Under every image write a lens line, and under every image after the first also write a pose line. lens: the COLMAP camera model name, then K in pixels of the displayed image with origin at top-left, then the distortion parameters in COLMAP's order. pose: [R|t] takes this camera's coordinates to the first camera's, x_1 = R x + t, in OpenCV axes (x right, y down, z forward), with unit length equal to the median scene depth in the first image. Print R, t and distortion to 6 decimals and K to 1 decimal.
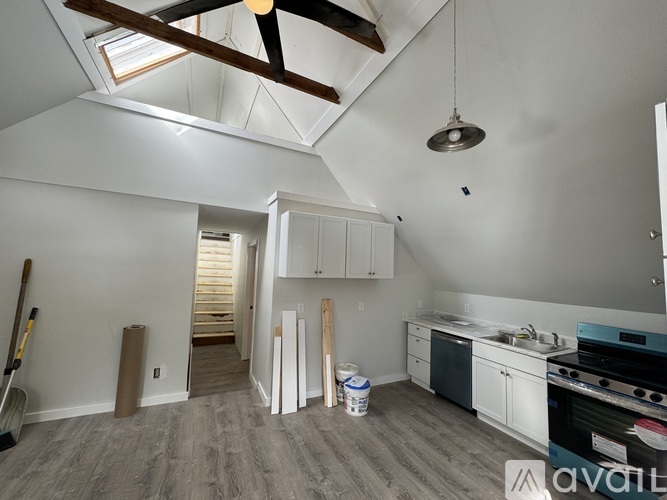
lens RADIAL K [[267.1, 0, 332.9], [0, 267.1, 250.6], [0, 0, 1]] dist [0.014934, -0.002345]
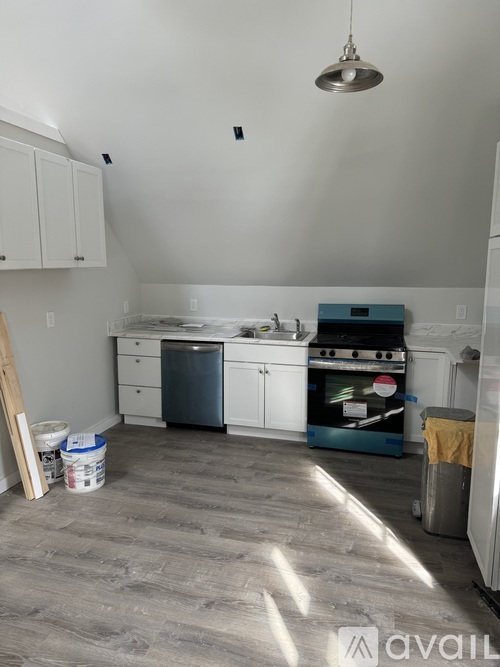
lens RADIAL K [[470.6, 0, 250.9], [0, 470.6, 332.4], [0, 0, 1]] dist [0.057005, -0.028148]
pose [[0.675102, -0.142385, 0.723853, -0.408782], [-0.031704, 0.974692, 0.221294, 0.006157], [-0.737043, -0.172345, 0.653502, 0.075545]]
